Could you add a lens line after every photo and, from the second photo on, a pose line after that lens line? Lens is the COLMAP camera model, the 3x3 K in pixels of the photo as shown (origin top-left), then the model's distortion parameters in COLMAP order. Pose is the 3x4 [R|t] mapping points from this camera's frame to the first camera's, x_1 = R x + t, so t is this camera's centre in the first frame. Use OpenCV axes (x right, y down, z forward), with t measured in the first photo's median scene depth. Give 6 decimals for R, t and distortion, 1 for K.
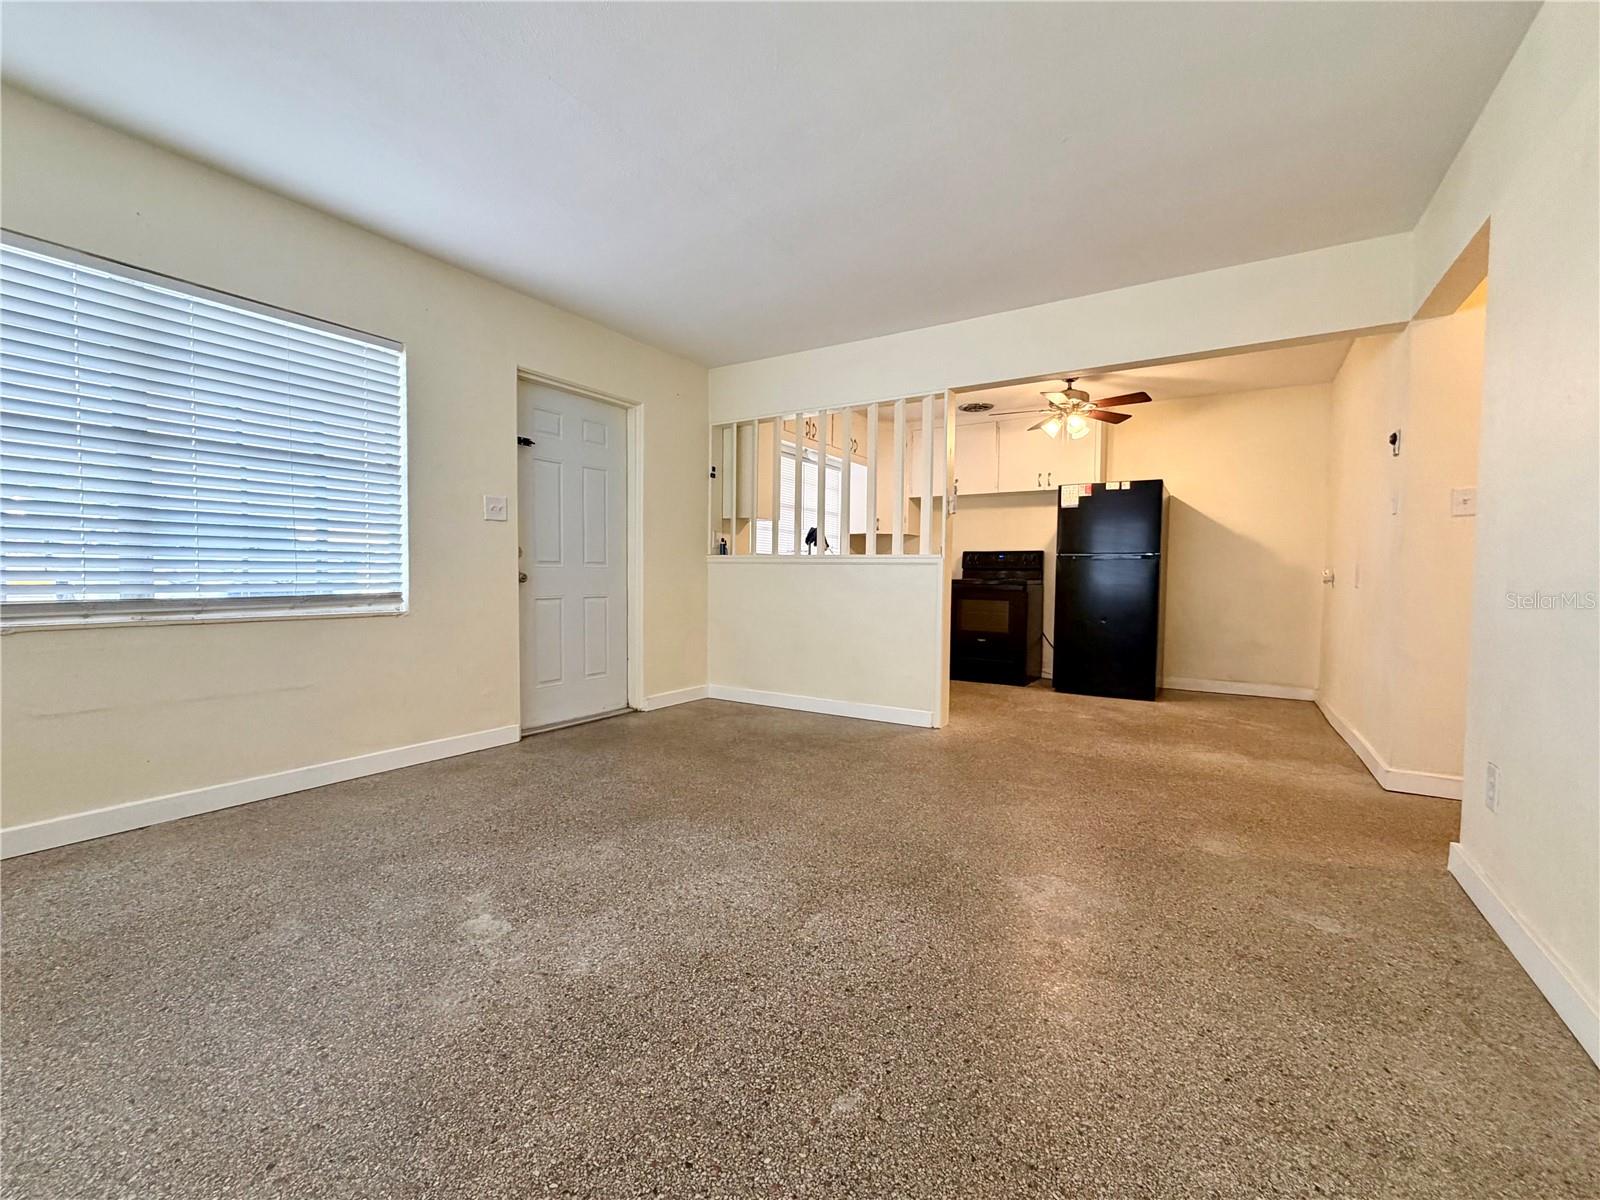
lens RADIAL K [[684.8, 0, 800.0], [0, 684.8, 600.0], [0, 0, 1]] dist [-0.000212, 0.000019]
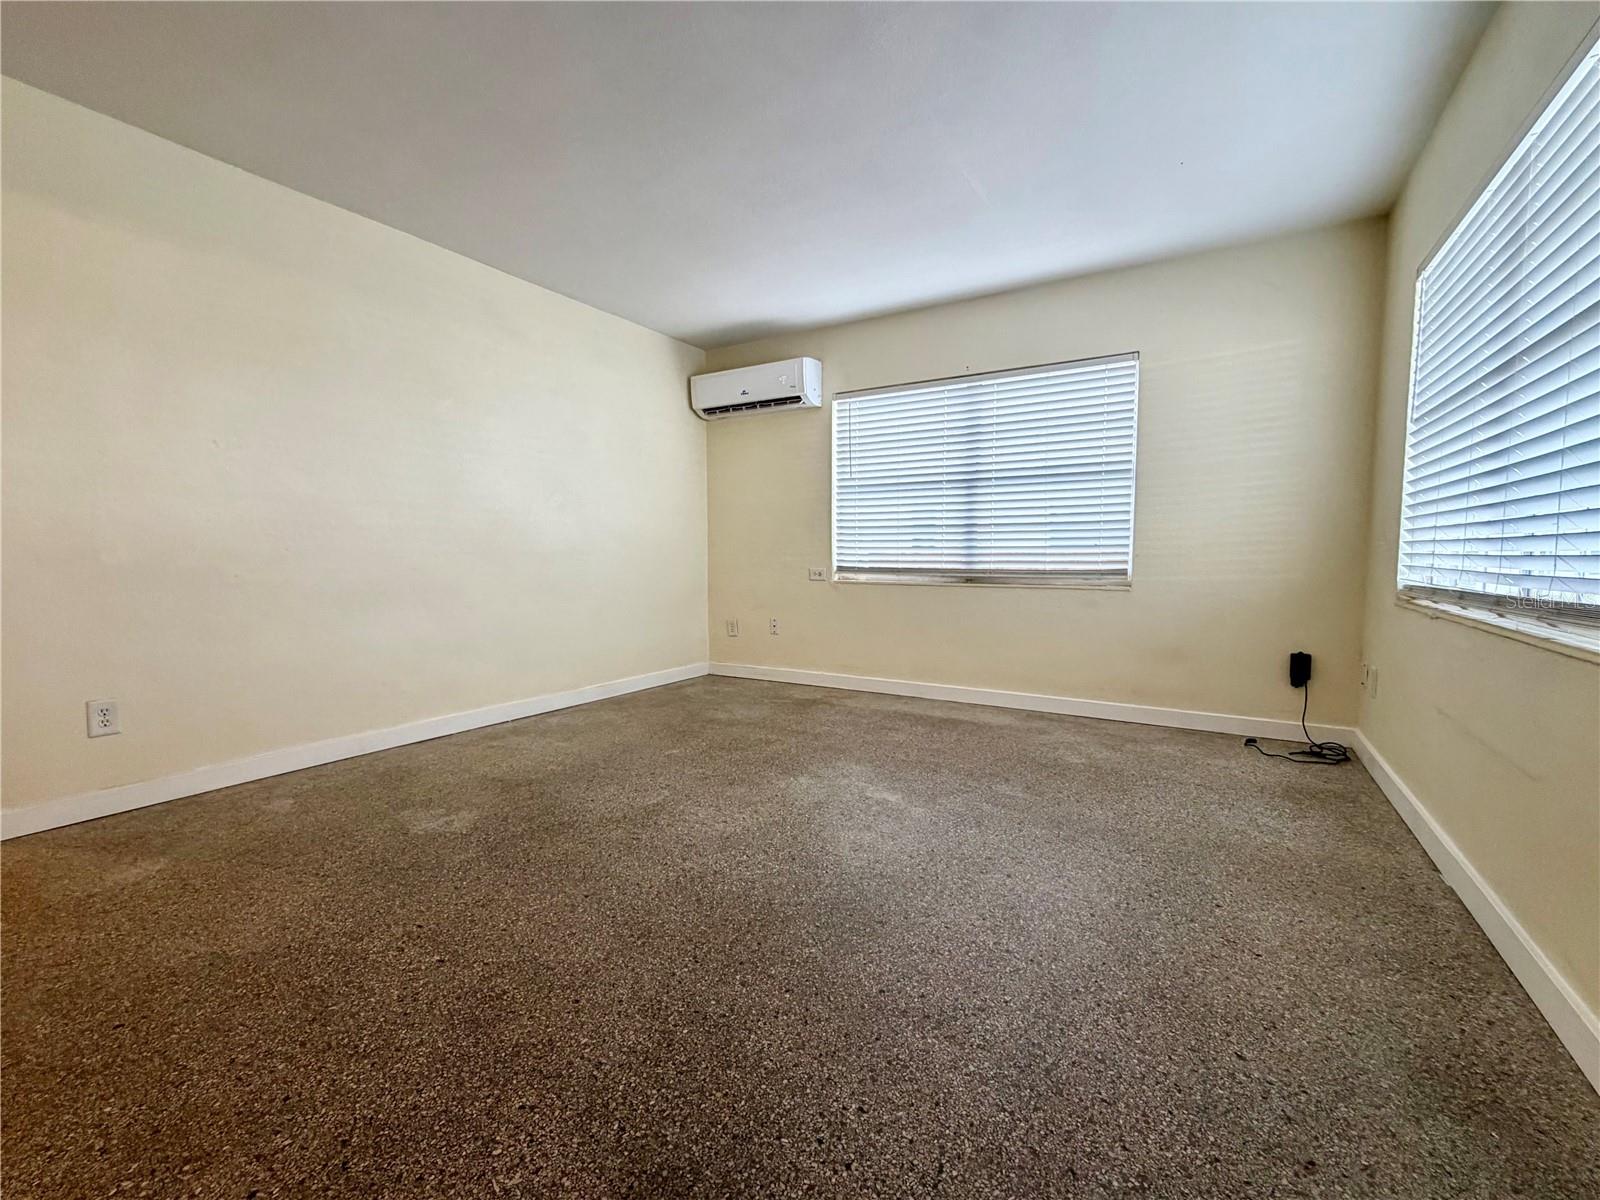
lens RADIAL K [[684.8, 0, 800.0], [0, 684.8, 600.0], [0, 0, 1]] dist [-0.000212, 0.000019]
pose [[-0.999869, -0.006644, -0.014762, -0.092869], [-0.008185, 0.994233, 0.106926, -0.032786], [0.013966, 0.107033, -0.994157, 0.870403]]
